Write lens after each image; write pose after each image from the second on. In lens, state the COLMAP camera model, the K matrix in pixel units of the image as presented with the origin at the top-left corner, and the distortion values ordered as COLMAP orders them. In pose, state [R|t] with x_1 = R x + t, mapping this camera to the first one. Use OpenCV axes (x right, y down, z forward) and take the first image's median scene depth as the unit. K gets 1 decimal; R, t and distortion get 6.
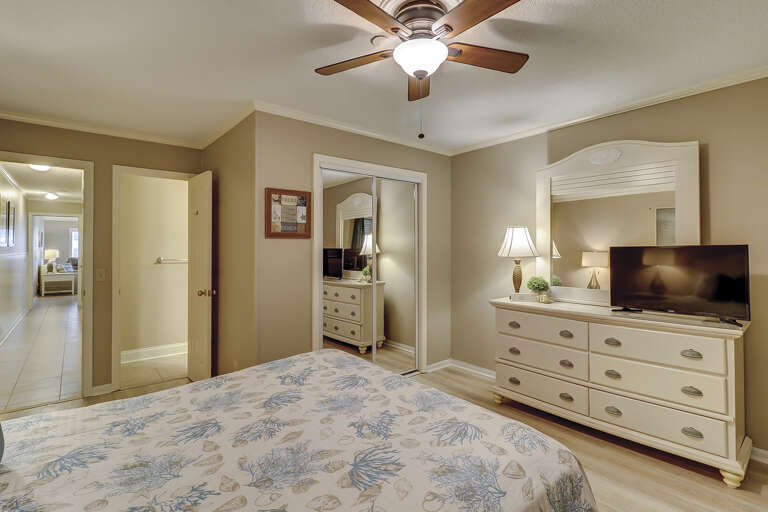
lens RADIAL K [[364.7, 0, 383.7], [0, 364.7, 253.7], [0, 0, 1]] dist [0.011069, 0.000878]
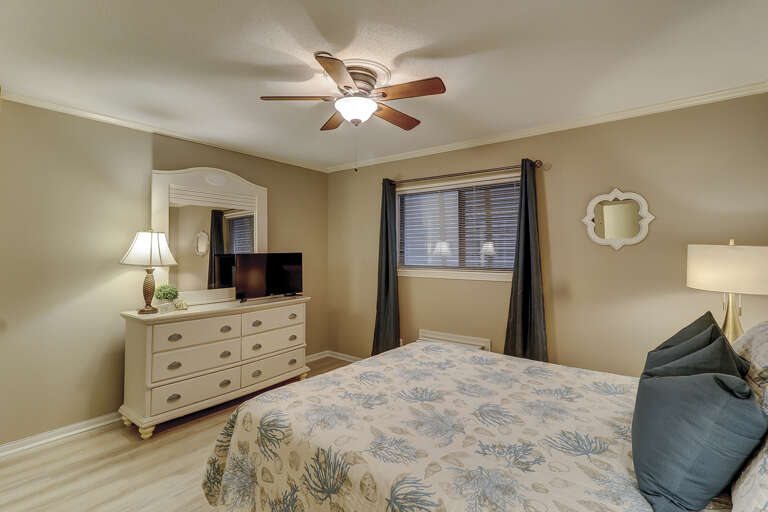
lens RADIAL K [[364.7, 0, 382.9], [0, 364.7, 255.6], [0, 0, 1]] dist [0.011069, 0.000878]
pose [[-0.196313, -0.010868, 0.980481, -0.785721], [0.013952, 0.999806, 0.013876, -0.023801], [-0.980442, 0.016403, -0.196123, 0.779586]]
